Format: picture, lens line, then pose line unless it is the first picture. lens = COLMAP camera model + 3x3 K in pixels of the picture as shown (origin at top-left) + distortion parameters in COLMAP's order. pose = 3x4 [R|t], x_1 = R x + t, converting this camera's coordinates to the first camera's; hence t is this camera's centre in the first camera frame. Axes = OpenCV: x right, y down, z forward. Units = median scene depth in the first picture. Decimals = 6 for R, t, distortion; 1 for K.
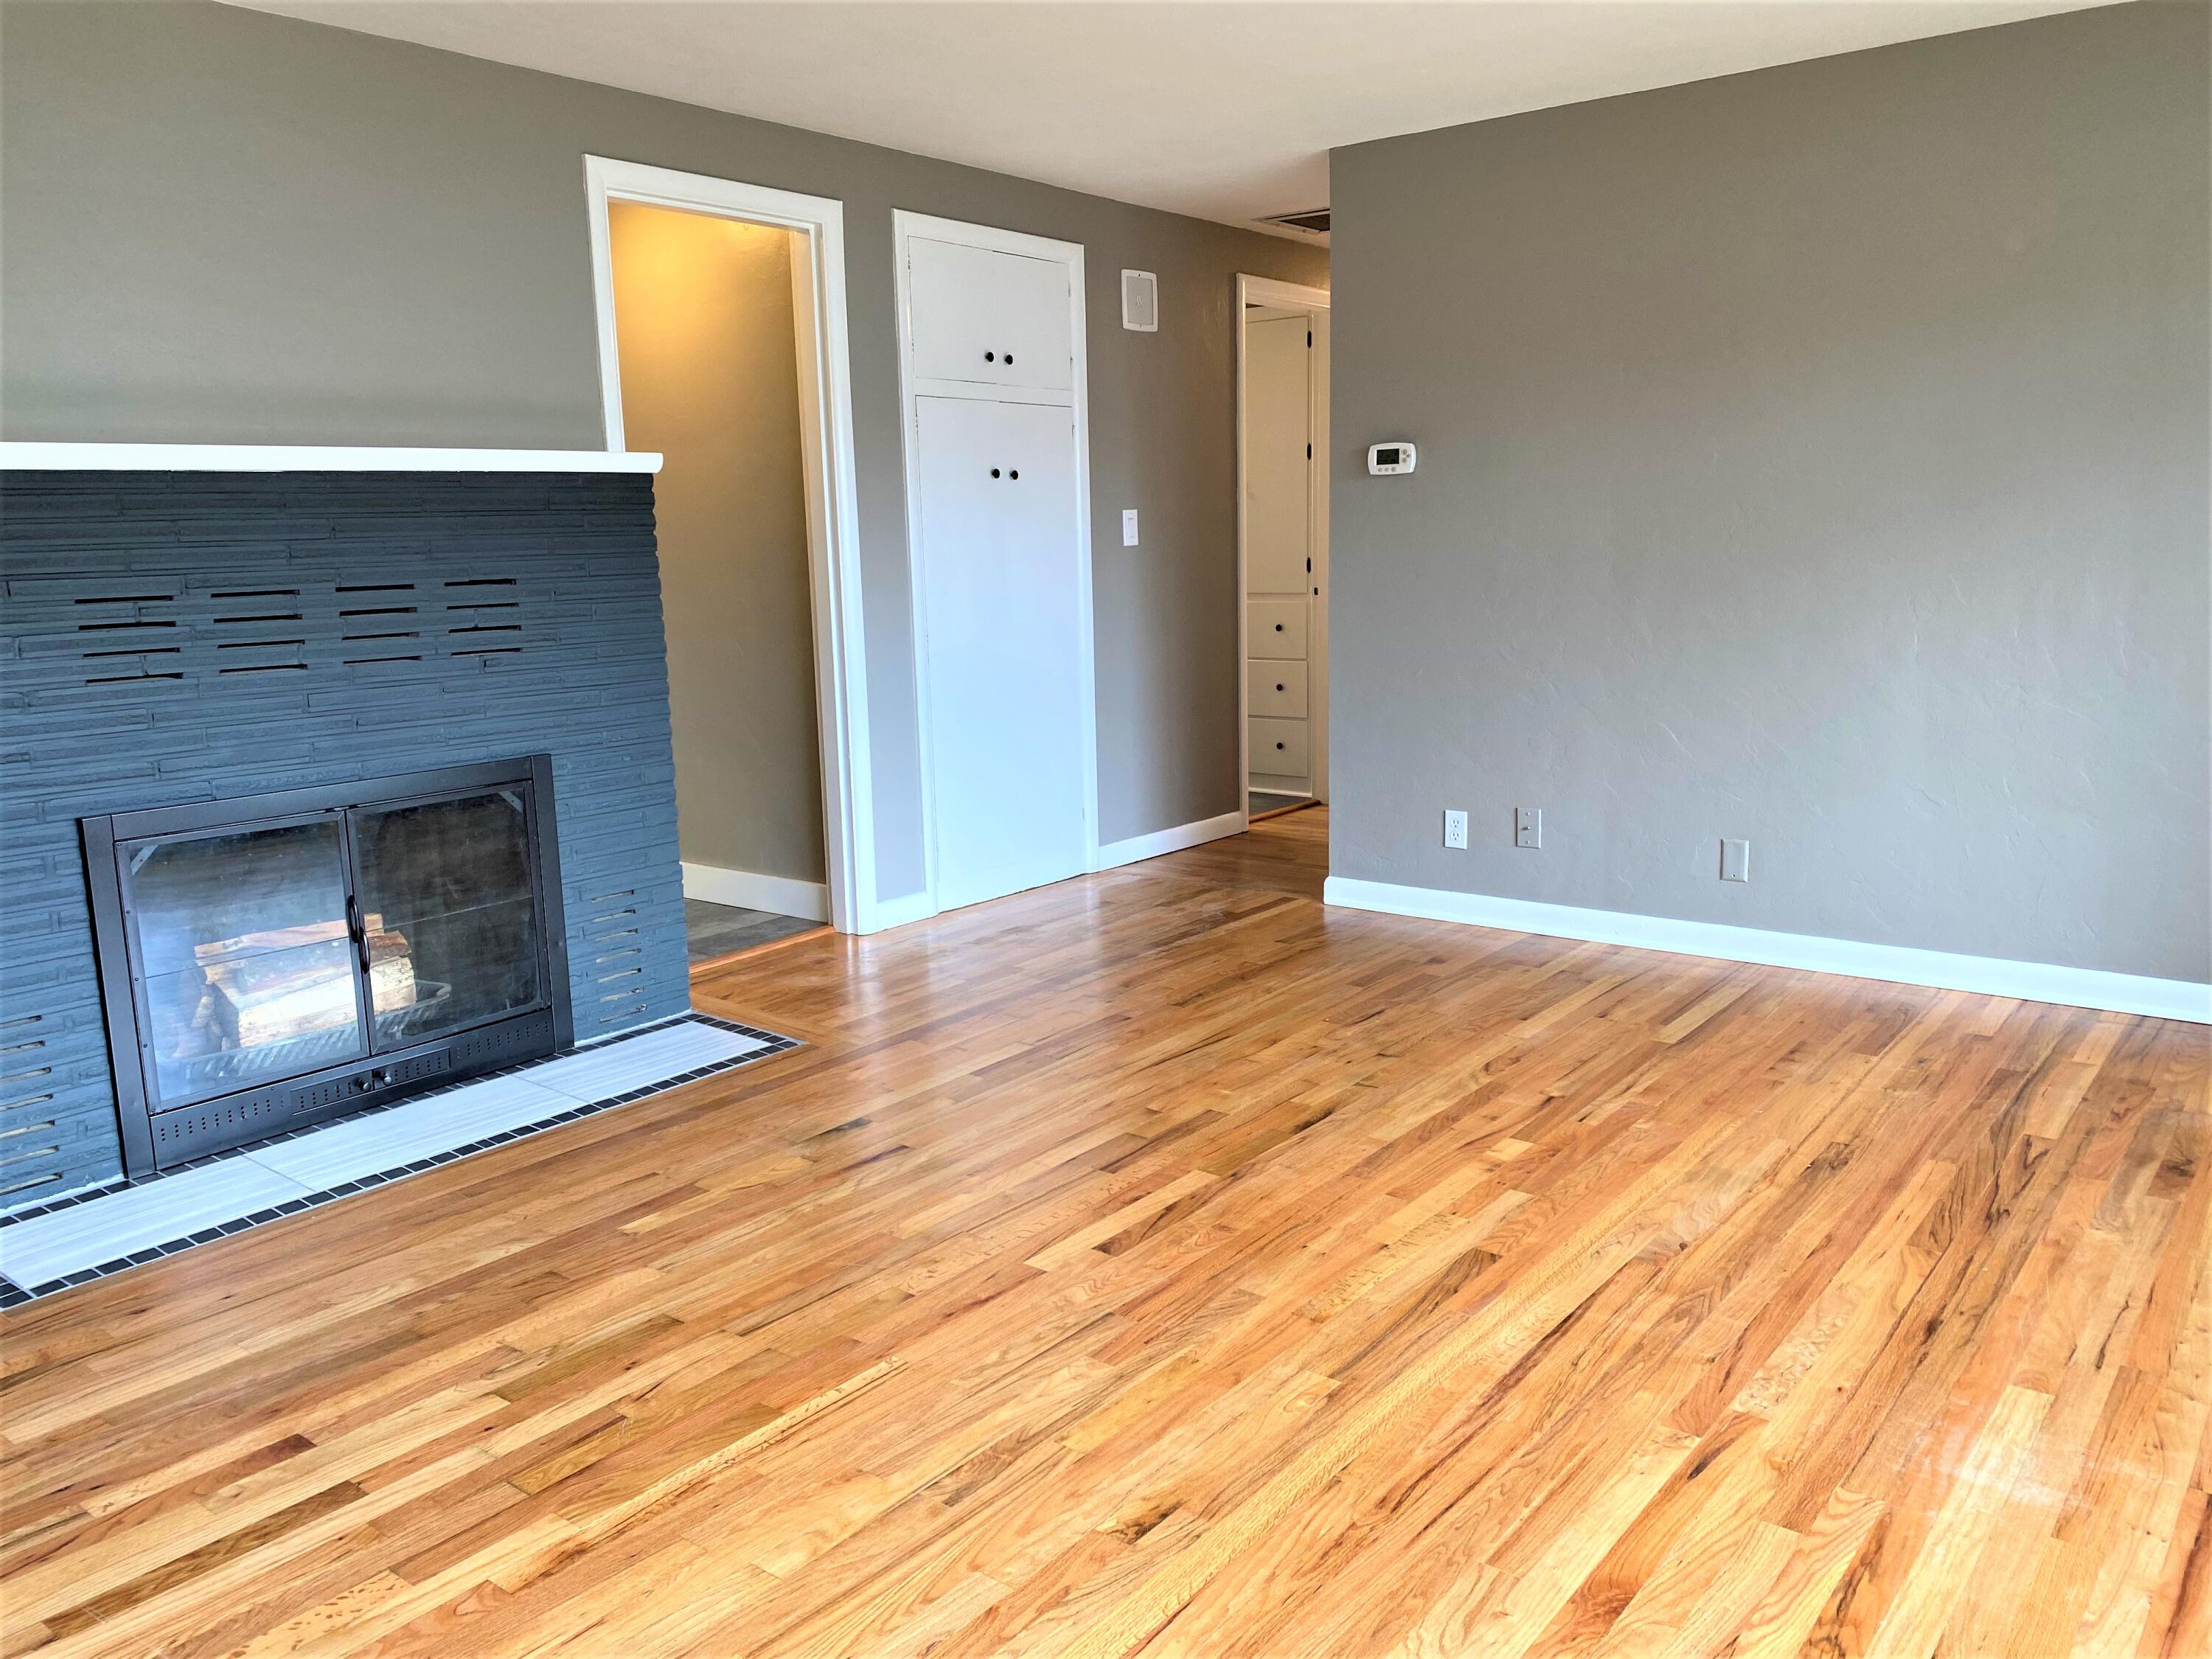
lens RADIAL K [[1702.9, 0, 1097.9], [0, 1702.9, 813.4], [0, 0, 1]] dist [0.019745, 0.015534]
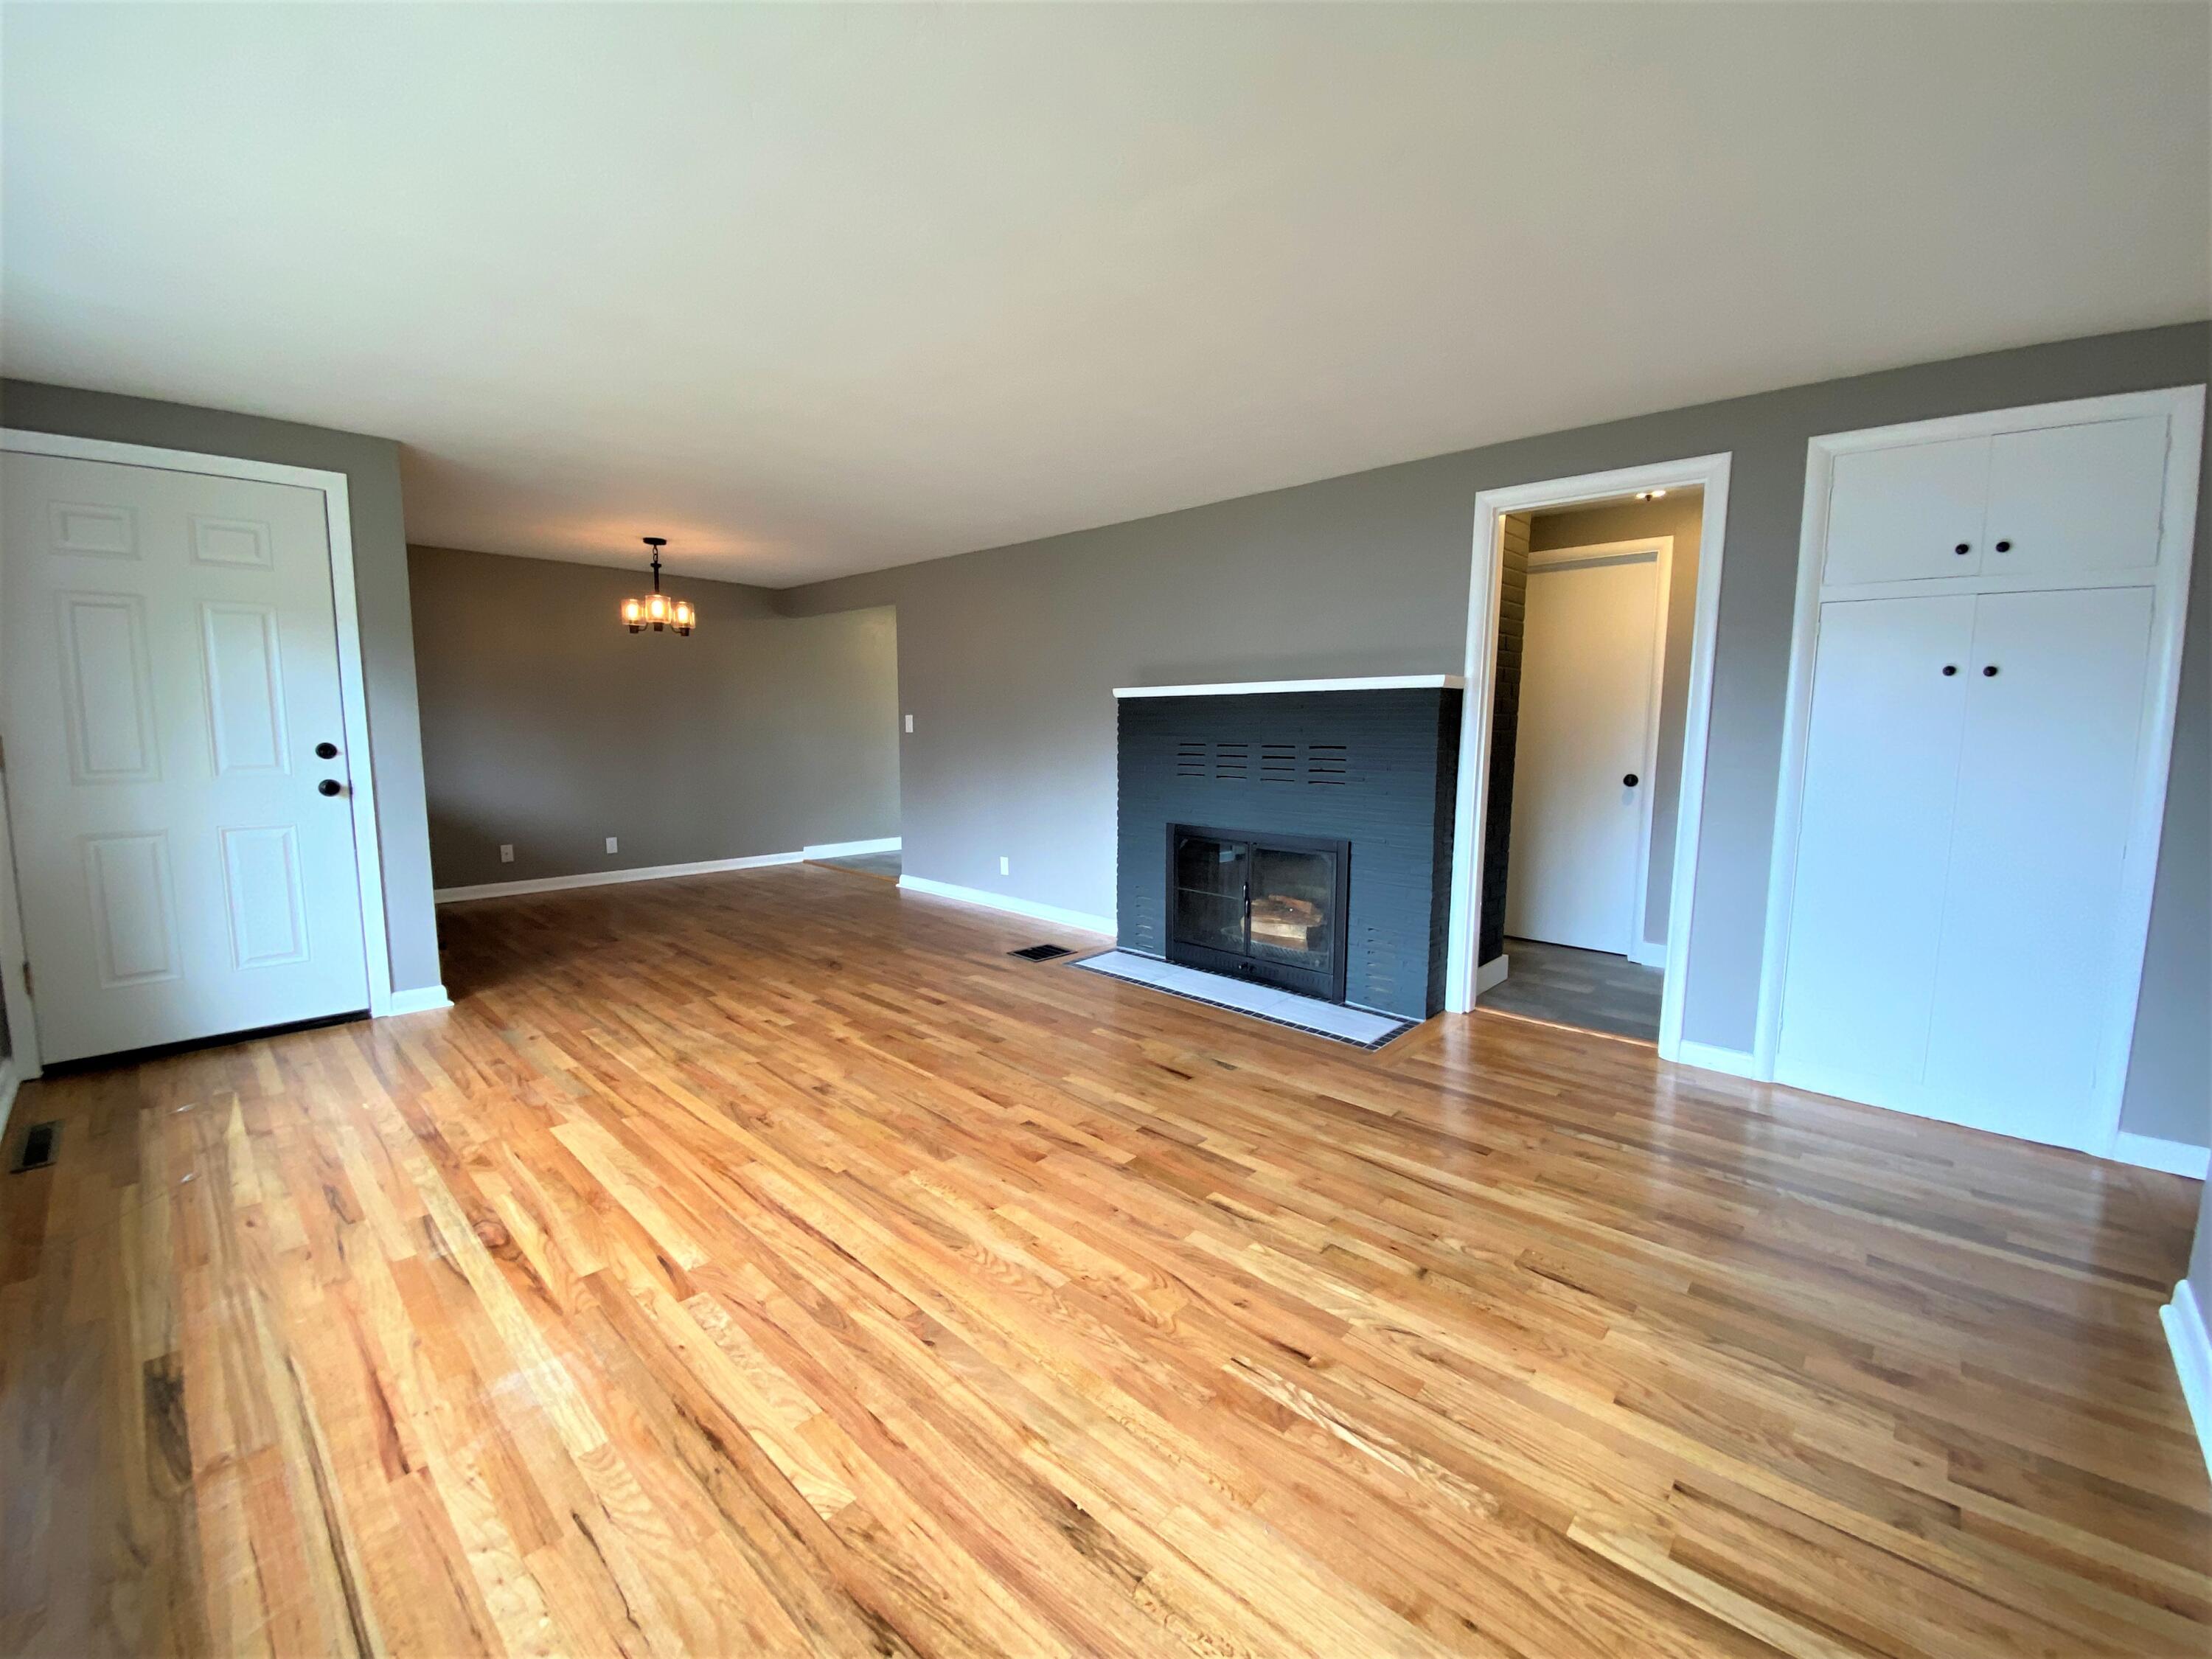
lens RADIAL K [[890.0, 0, 1090.7], [0, 890.0, 815.5], [0, 0, 1]] dist [0.040823, -0.026375]
pose [[-0.090773, 0.127462, -0.987681, 0.735564], [-0.171769, 0.974908, 0.141600, -0.169911], [0.980946, 0.182506, -0.066601, 0.888442]]
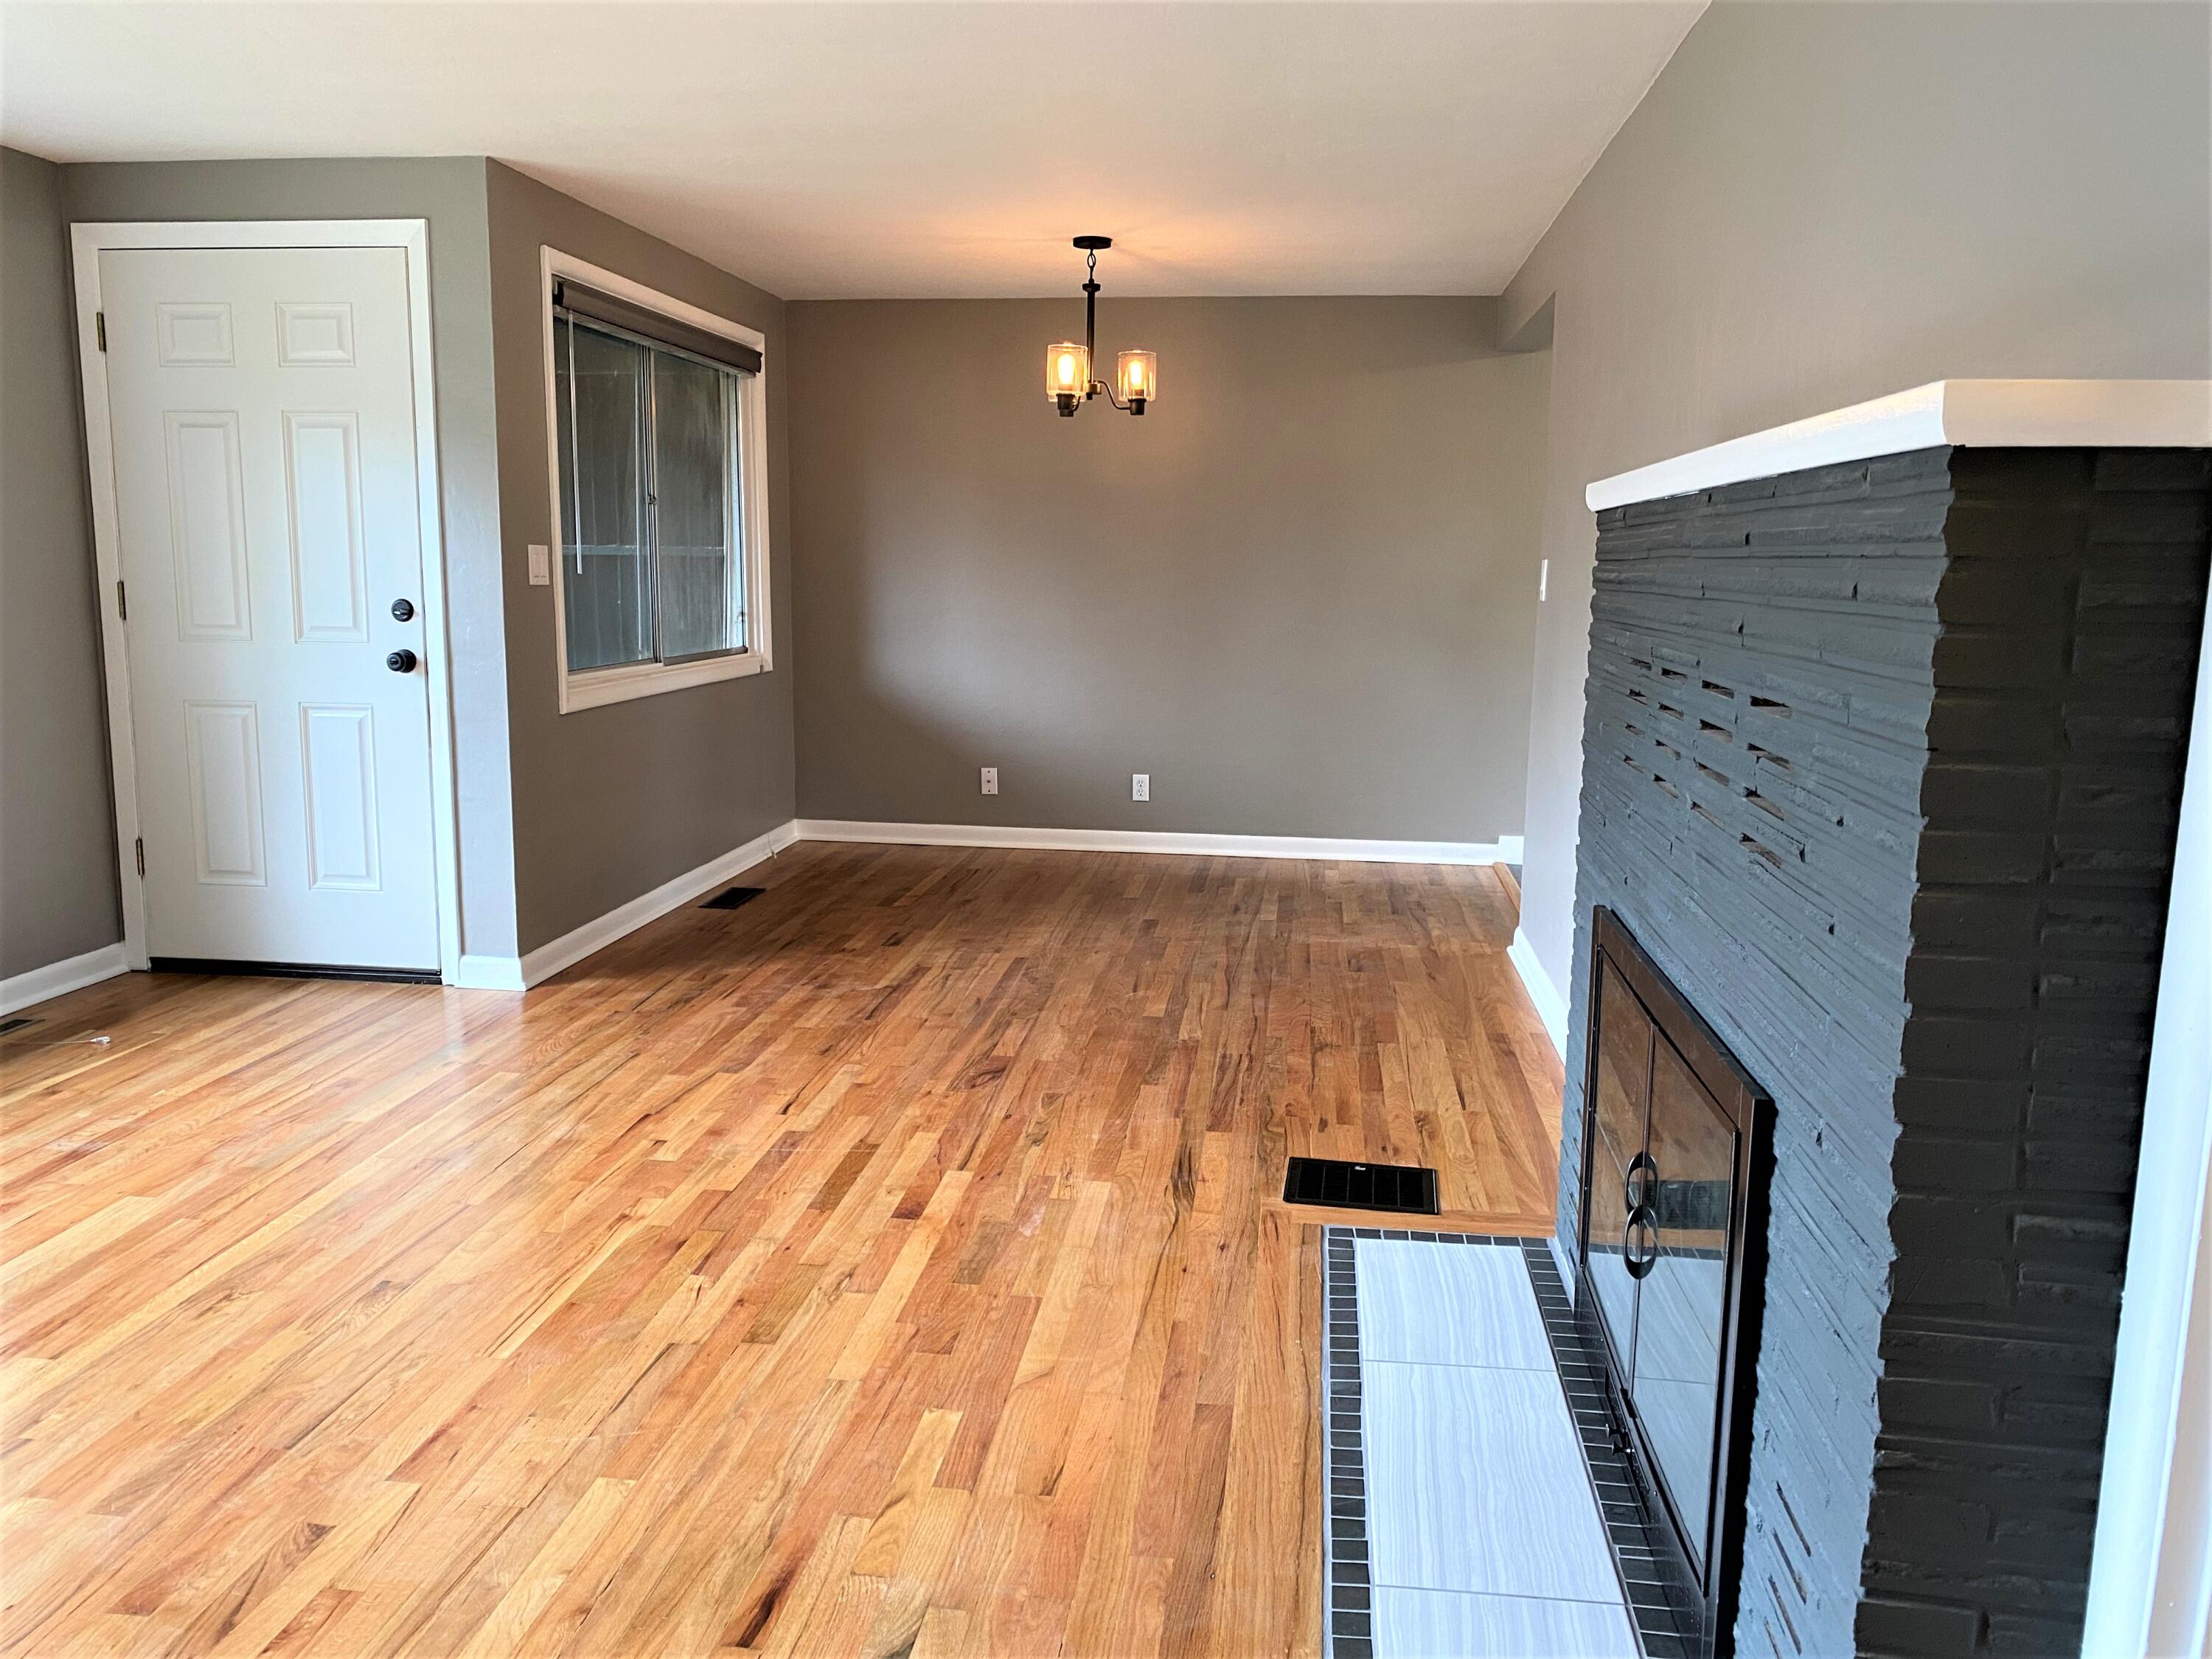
lens RADIAL K [[1674.3, 0, 1074.5], [0, 1674.3, 822.2], [0, 0, 1]] dist [0.034036, 0.005389]
pose [[-0.858608, 0.096337, -0.503499, 0.054754], [-0.077547, 0.946472, 0.313333, -0.259809], [0.506733, 0.308075, -0.805178, 1.404839]]
